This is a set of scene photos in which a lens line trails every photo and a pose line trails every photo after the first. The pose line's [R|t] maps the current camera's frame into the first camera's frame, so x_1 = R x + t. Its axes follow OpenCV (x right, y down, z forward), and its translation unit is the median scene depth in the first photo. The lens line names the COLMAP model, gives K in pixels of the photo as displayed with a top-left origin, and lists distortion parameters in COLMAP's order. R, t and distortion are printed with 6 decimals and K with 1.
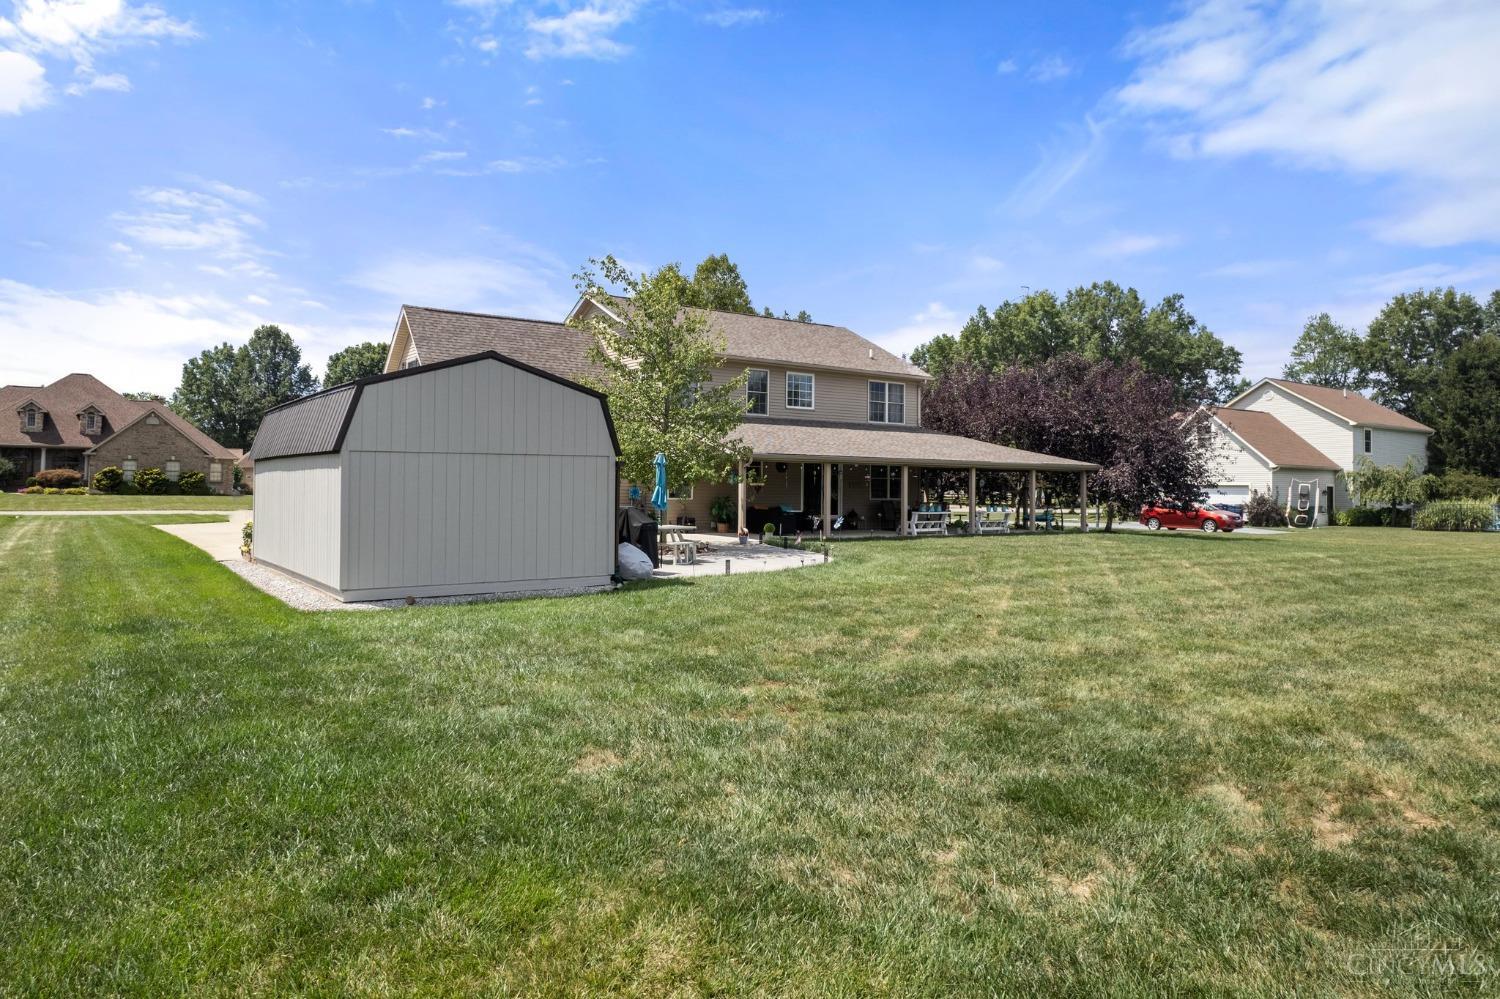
lens RADIAL K [[943.0, 0, 750.0], [0, 943.0, 499.5], [0, 0, 1]] dist [-0.004179, -0.000811]
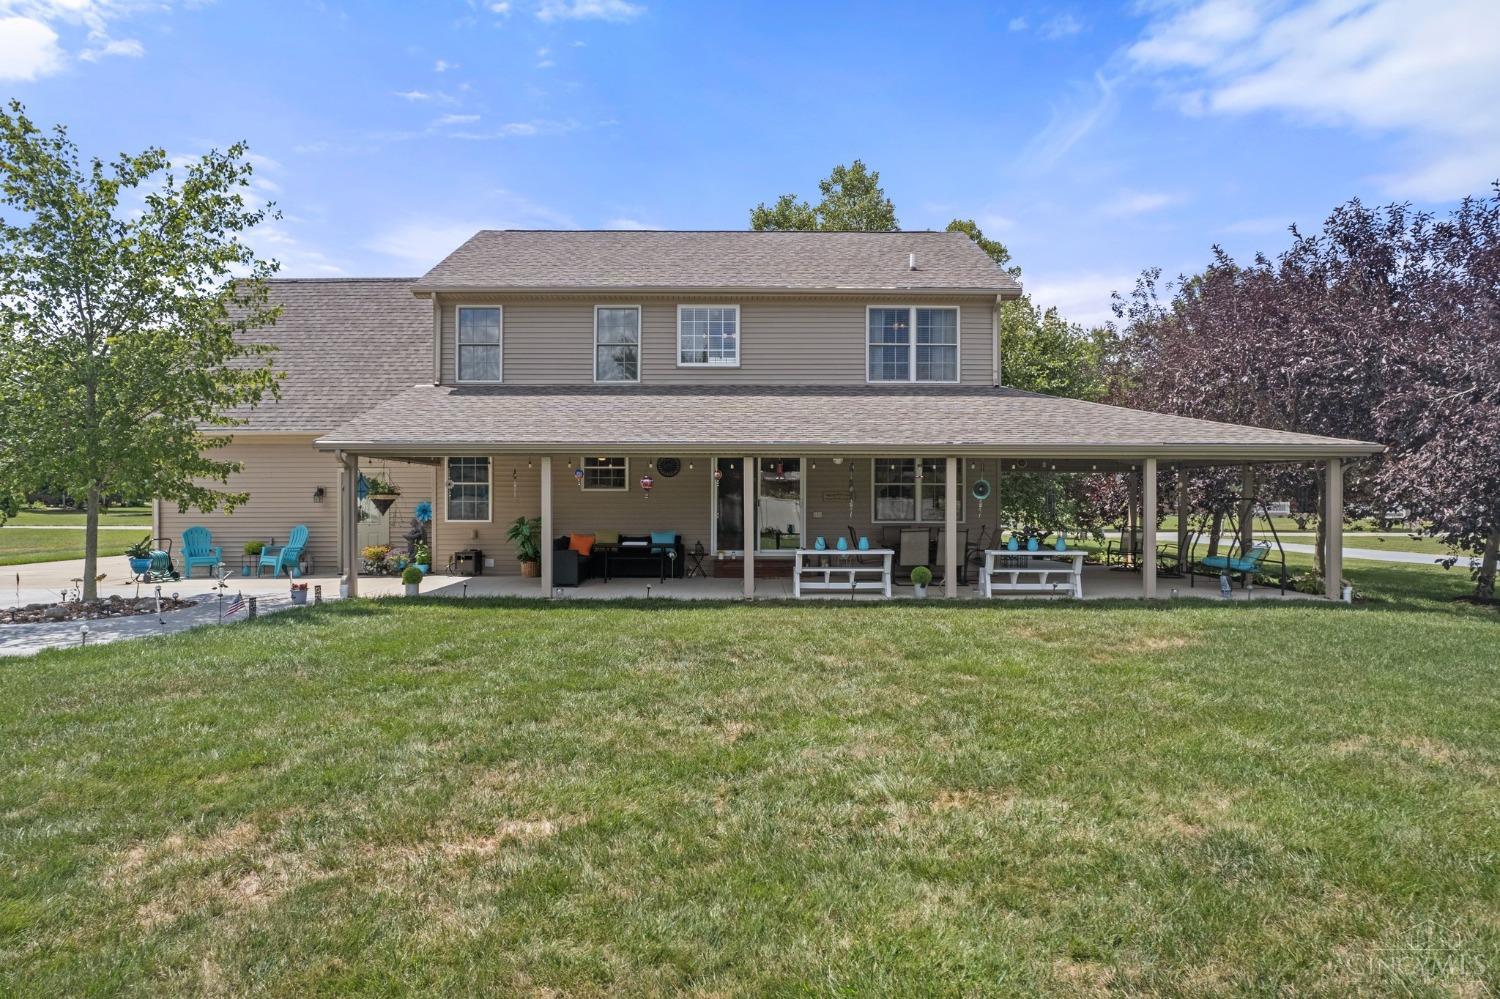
lens RADIAL K [[943.0, 0, 750.0], [0, 943.0, 499.5], [0, 0, 1]] dist [-0.004179, -0.000811]
pose [[0.810741, -0.006338, -0.585371, 0.389447], [-0.001656, 0.999913, -0.013120, -0.005793], [0.585402, 0.011606, 0.810660, 0.507732]]
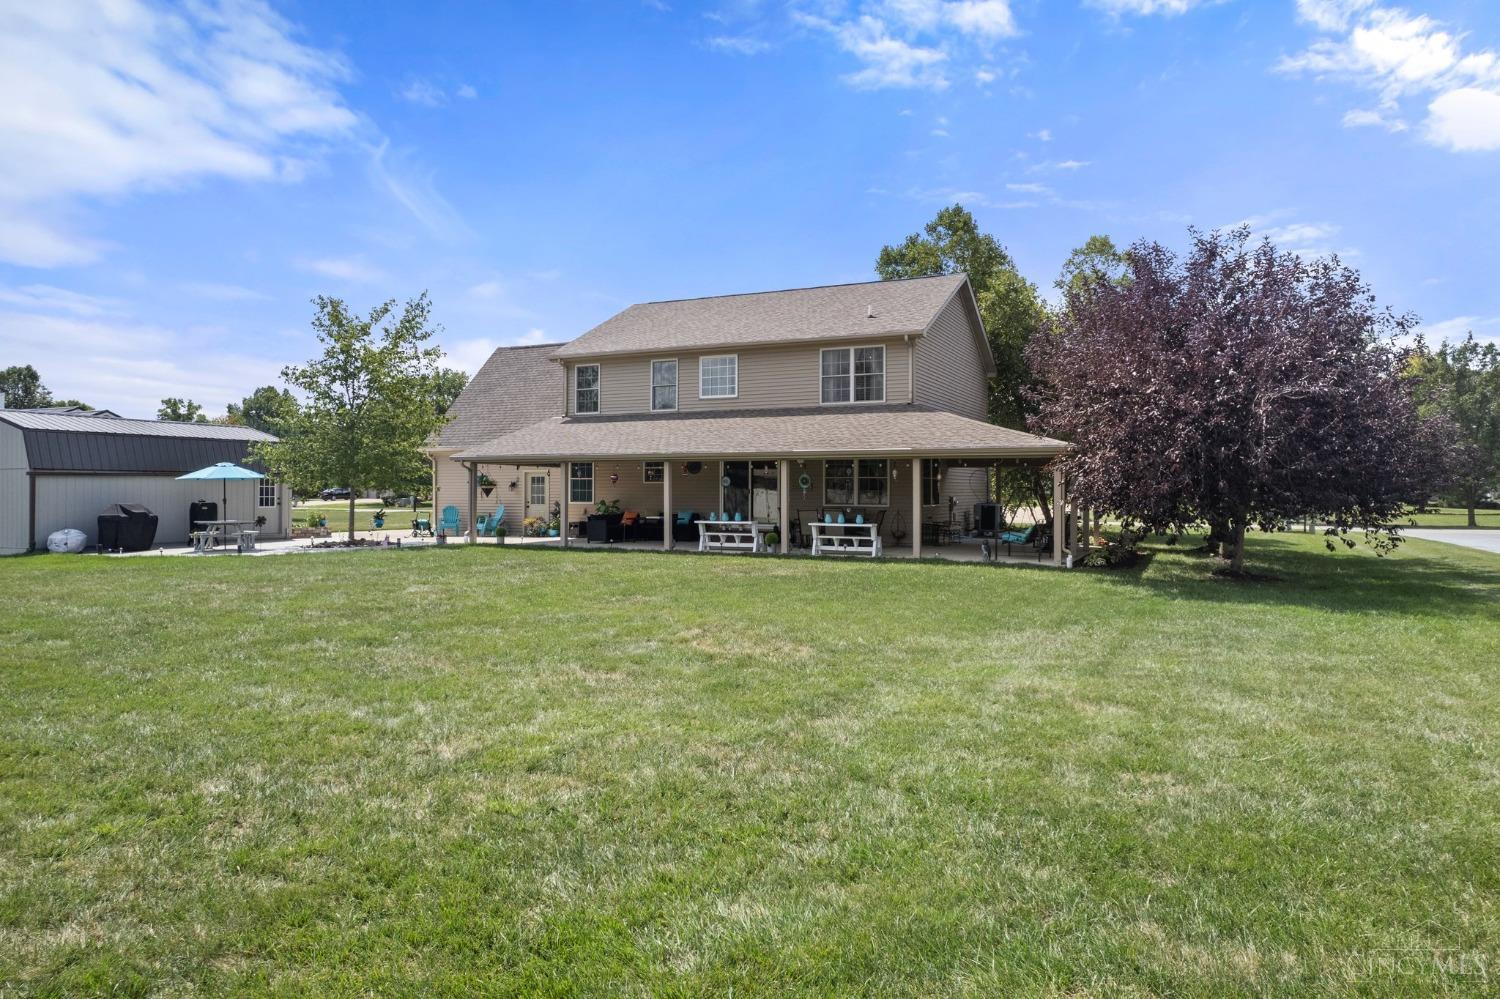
lens RADIAL K [[943.0, 0, 750.0], [0, 943.0, 499.5], [0, 0, 1]] dist [-0.004179, -0.000811]
pose [[0.483338, 0.000277, -0.875434, 0.761181], [-0.008911, 0.999950, -0.004603, -0.000775], [0.875388, 0.010026, 0.483316, 0.575525]]
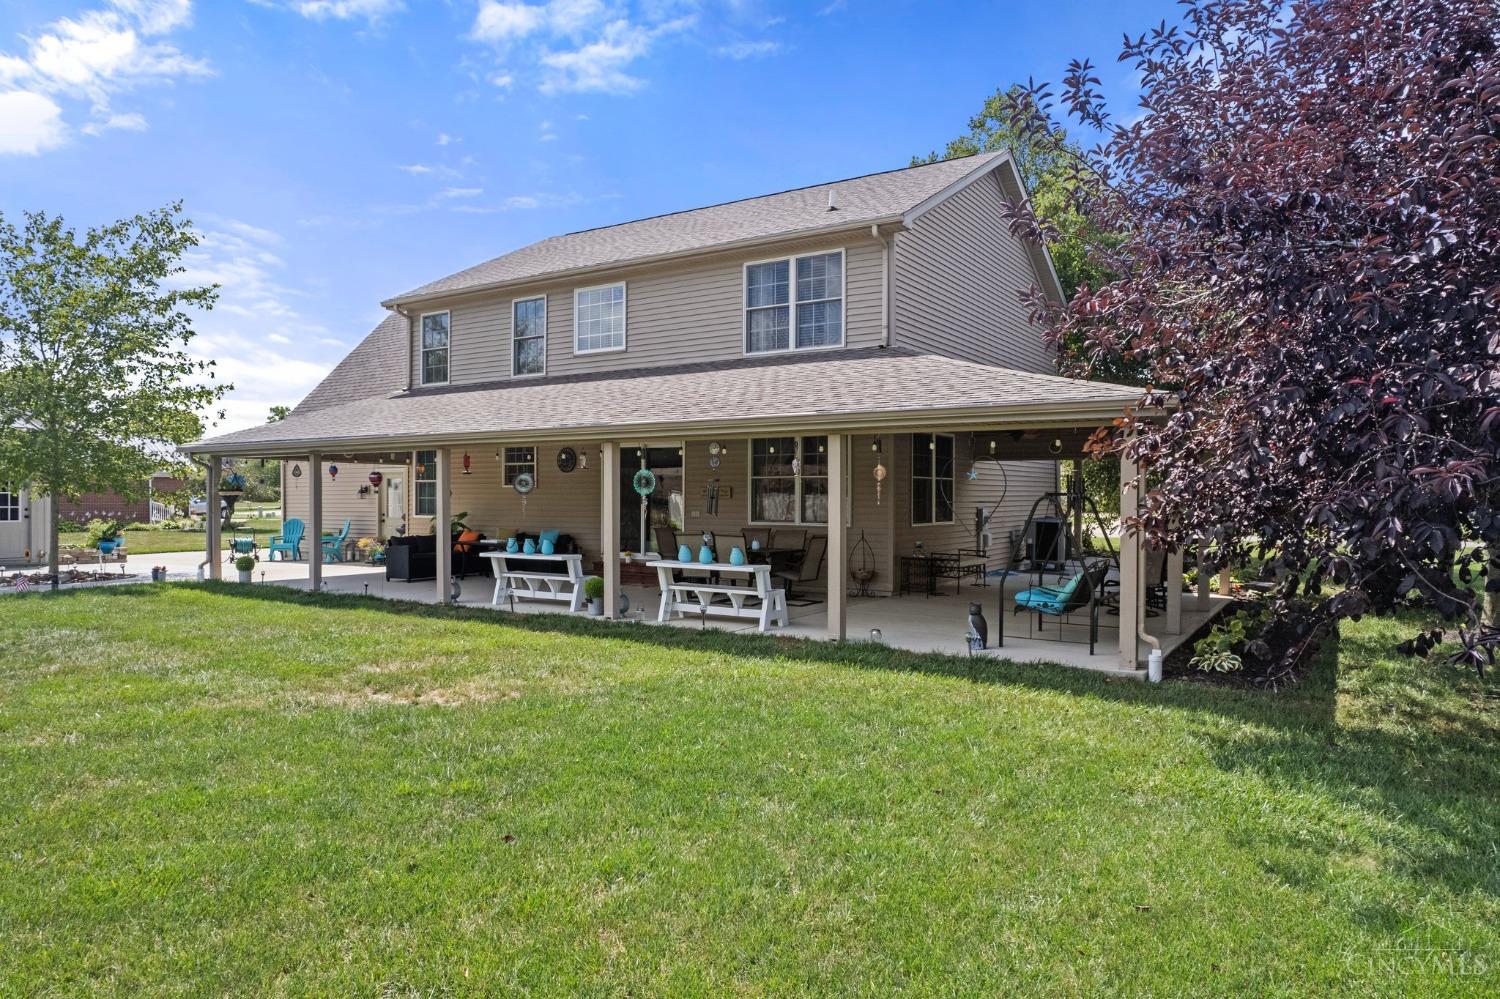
lens RADIAL K [[943.0, 0, 750.0], [0, 943.0, 499.5], [0, 0, 1]] dist [-0.004179, -0.000811]
pose [[0.365064, -0.005308, -0.930967, 0.549172], [-0.009635, 0.999909, -0.009480, -0.007248], [0.930933, 0.012431, 0.364979, 0.828348]]
